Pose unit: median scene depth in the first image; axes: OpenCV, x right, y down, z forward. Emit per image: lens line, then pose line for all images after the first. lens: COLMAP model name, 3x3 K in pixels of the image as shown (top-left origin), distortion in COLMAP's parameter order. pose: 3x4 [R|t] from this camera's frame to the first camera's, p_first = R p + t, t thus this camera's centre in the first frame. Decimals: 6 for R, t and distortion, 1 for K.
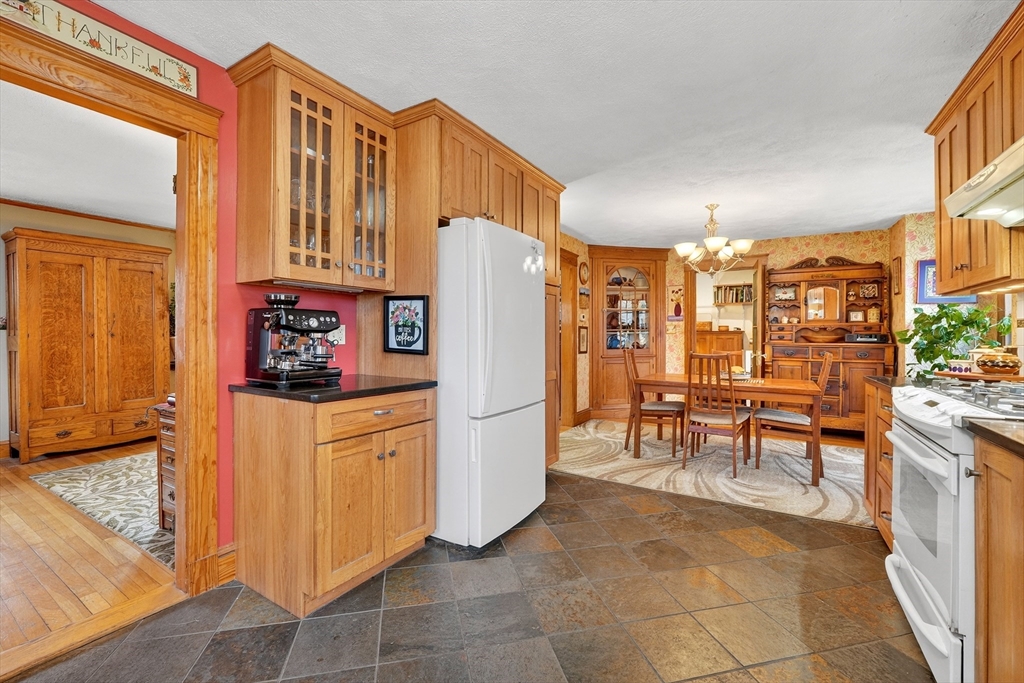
lens RADIAL K [[436.2, 0, 513.5], [0, 436.2, 338.9], [0, 0, 1]] dist [-0.013192, 0.005084]
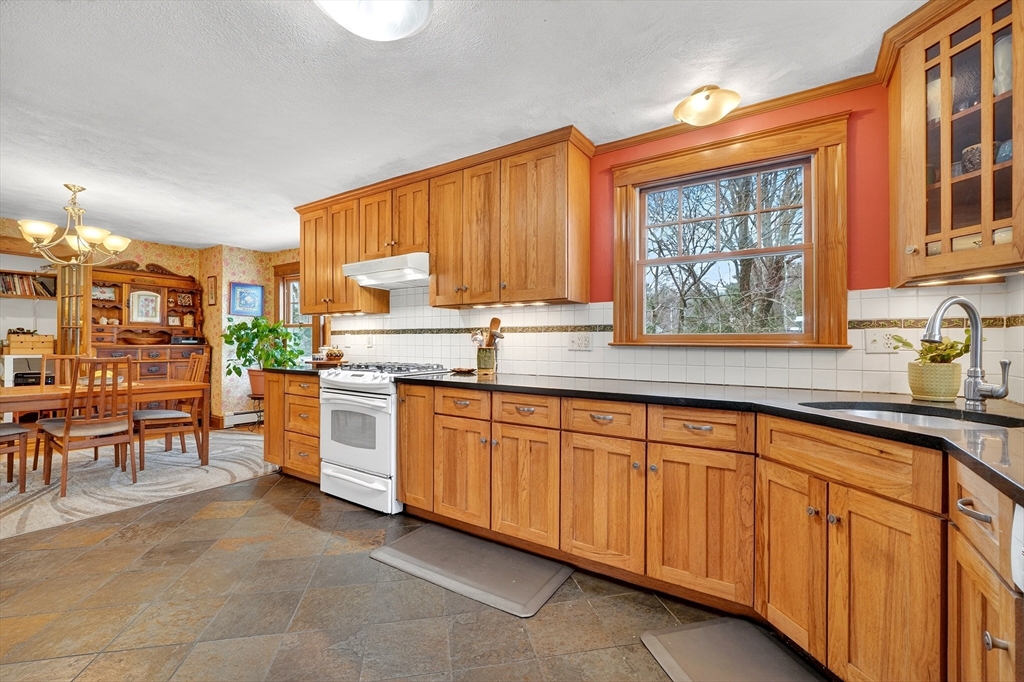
lens RADIAL K [[436.2, 0, 508.8], [0, 436.2, 338.5], [0, 0, 1]] dist [-0.013192, 0.005084]
pose [[0.044080, 0.007304, 0.999001, -0.293597], [-0.000317, 0.999973, -0.007297, 0.001042], [-0.999028, 0.000005, 0.044081, 0.080321]]
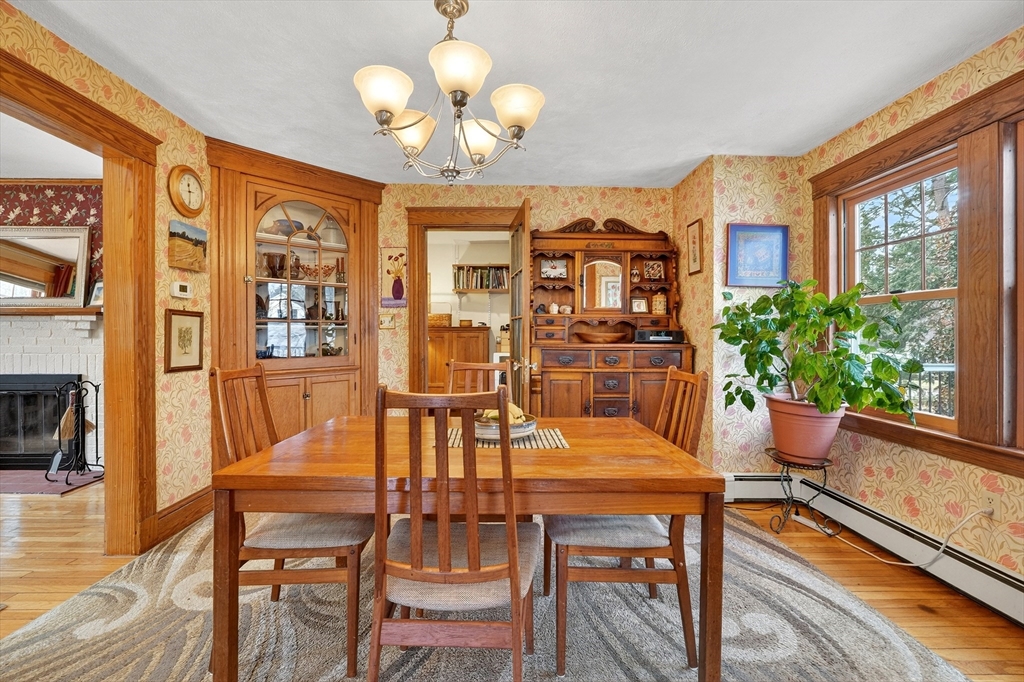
lens RADIAL K [[436.2, 0, 513.1], [0, 436.2, 337.6], [0, 0, 1]] dist [-0.013192, 0.005084]
pose [[0.842948, -0.001916, 0.537992, 0.231894], [0.001999, 0.999998, 0.000430, -0.000589], [-0.537992, 0.000713, 0.842950, 0.507015]]
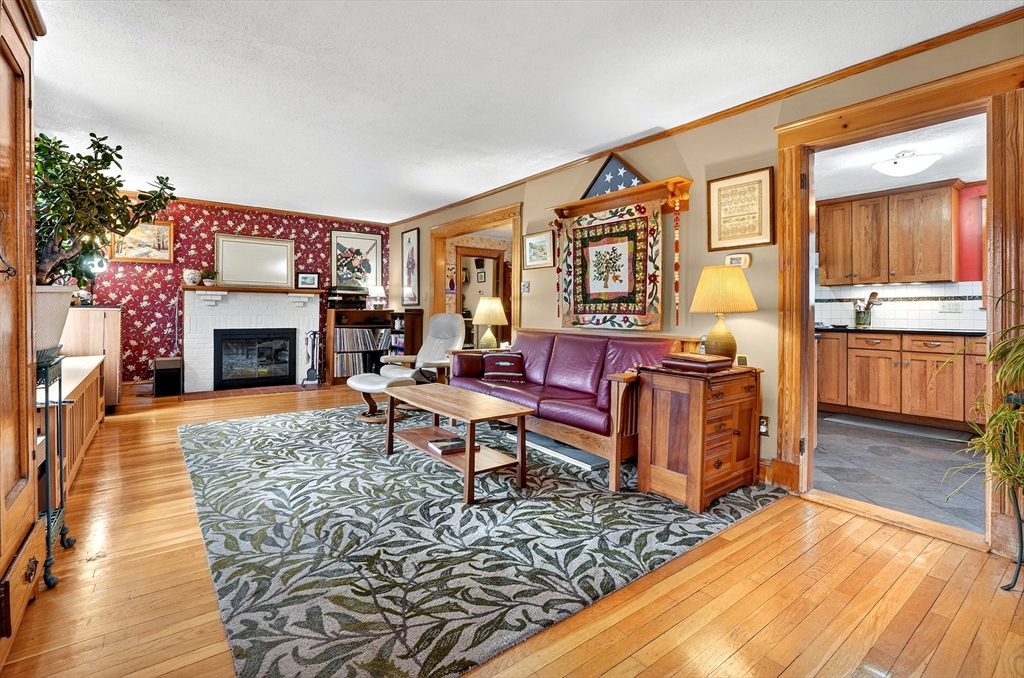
lens RADIAL K [[452.7, 0, 493.4], [0, 452.7, 307.5], [0, 0, 1]] dist [-0.000094, -0.001089]
pose [[0.370716, 0.010984, 0.928681, -0.905942], [-0.000006, 0.999930, -0.011824, 0.013647], [-0.928746, 0.004377, 0.370690, 0.517278]]
